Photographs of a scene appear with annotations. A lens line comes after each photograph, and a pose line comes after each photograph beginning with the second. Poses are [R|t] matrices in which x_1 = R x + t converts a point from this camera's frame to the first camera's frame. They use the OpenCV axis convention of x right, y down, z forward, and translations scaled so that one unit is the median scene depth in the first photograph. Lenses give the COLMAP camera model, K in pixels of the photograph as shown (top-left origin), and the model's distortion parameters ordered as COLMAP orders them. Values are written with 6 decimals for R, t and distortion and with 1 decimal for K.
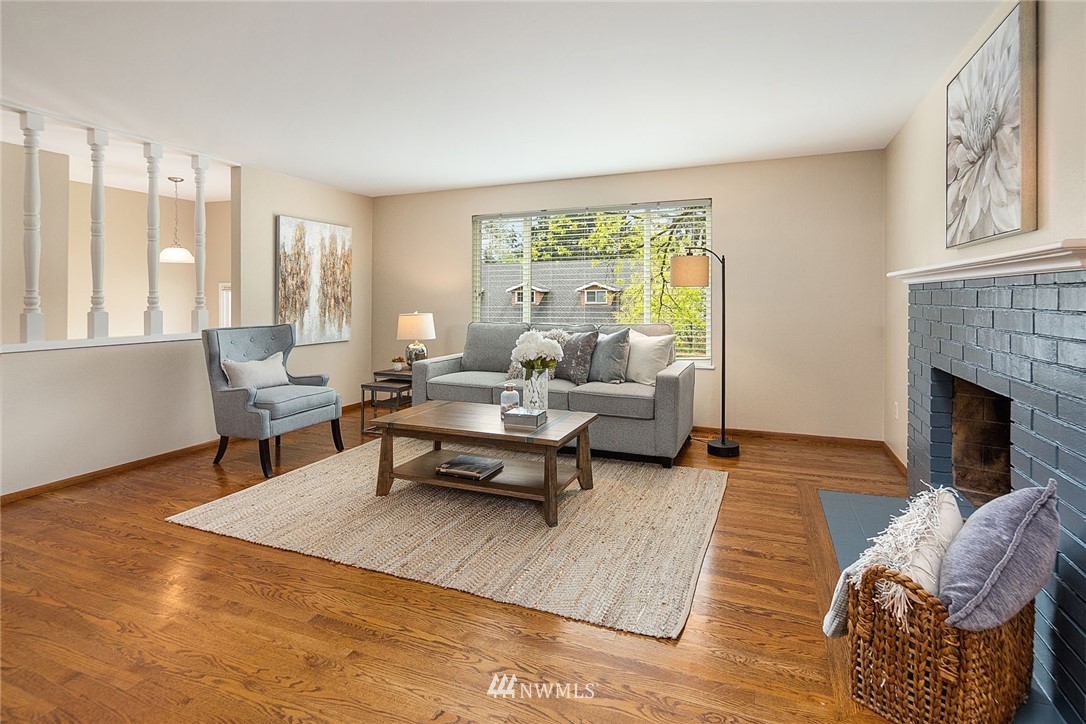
lens RADIAL K [[522.7, 0, 561.8], [0, 522.7, 296.5], [0, 0, 1]] dist [0.000152, -0.001802]
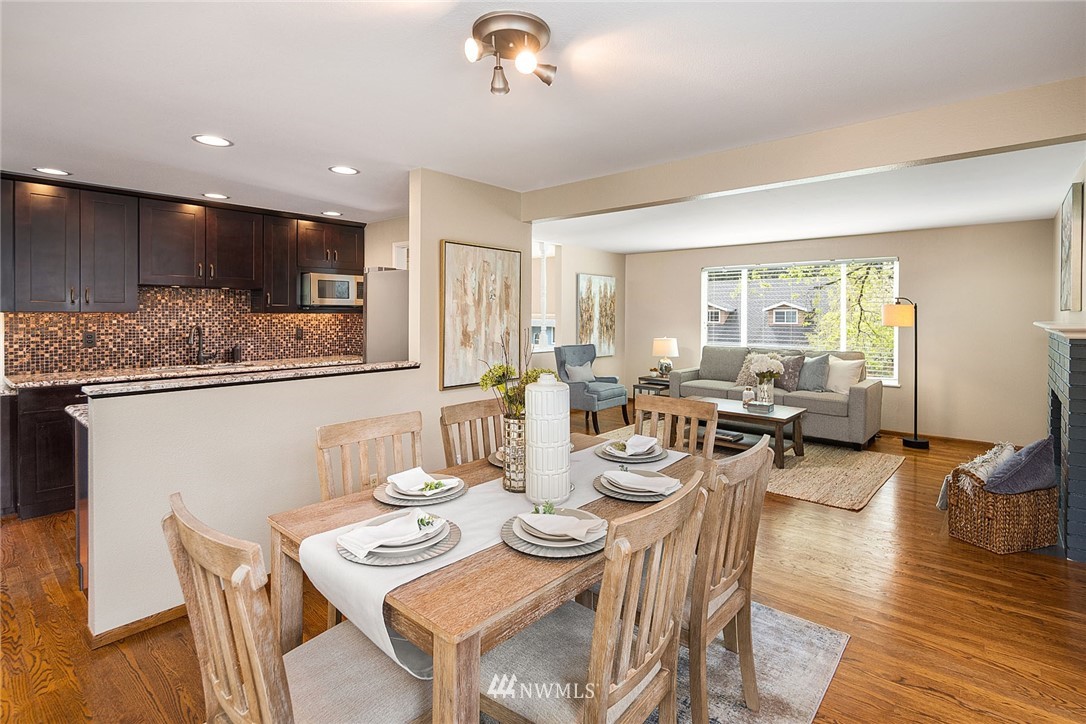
lens RADIAL K [[522.7, 0, 562.6], [0, 522.7, 311.2], [0, 0, 1]] dist [0.000152, -0.001802]
pose [[0.945061, 0.006832, -0.326823, -0.090509], [-0.008134, 0.999963, -0.002619, -0.045480], [0.326794, 0.005133, 0.945082, -0.568683]]
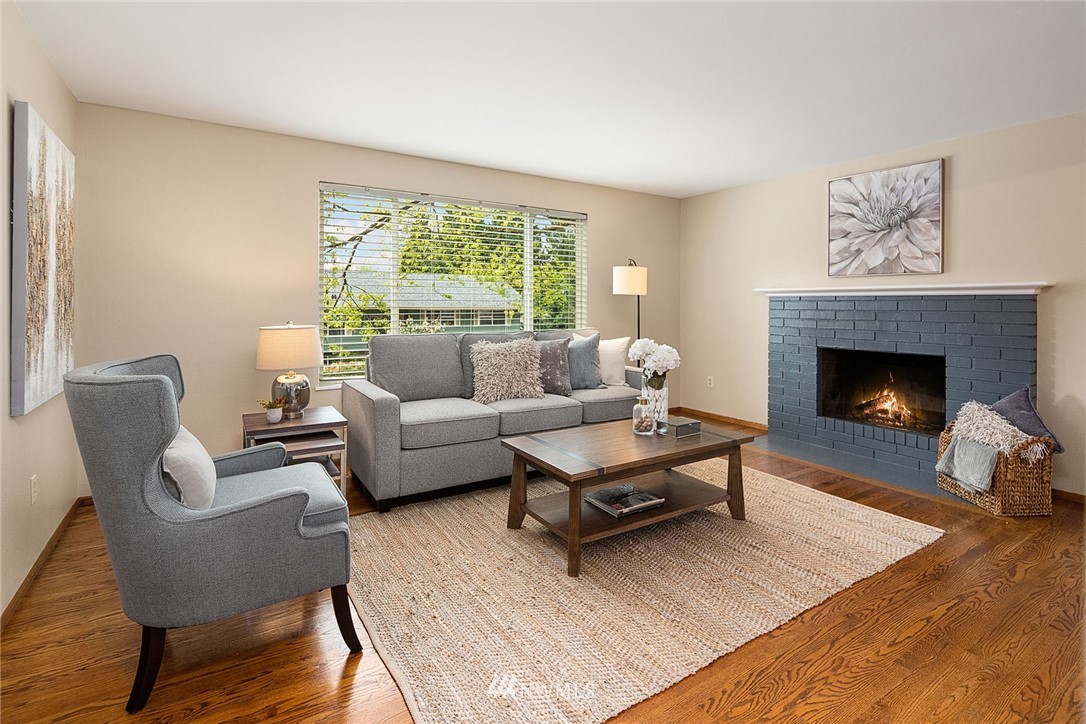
lens RADIAL K [[522.7, 0, 552.8], [0, 522.7, 307.7], [0, 0, 1]] dist [0.000152, -0.001802]
pose [[0.580504, 0.000158, 0.814257, -0.725136], [-0.009159, 0.999938, 0.006335, 0.004674], [-0.814206, -0.011135, 0.580469, 0.460078]]
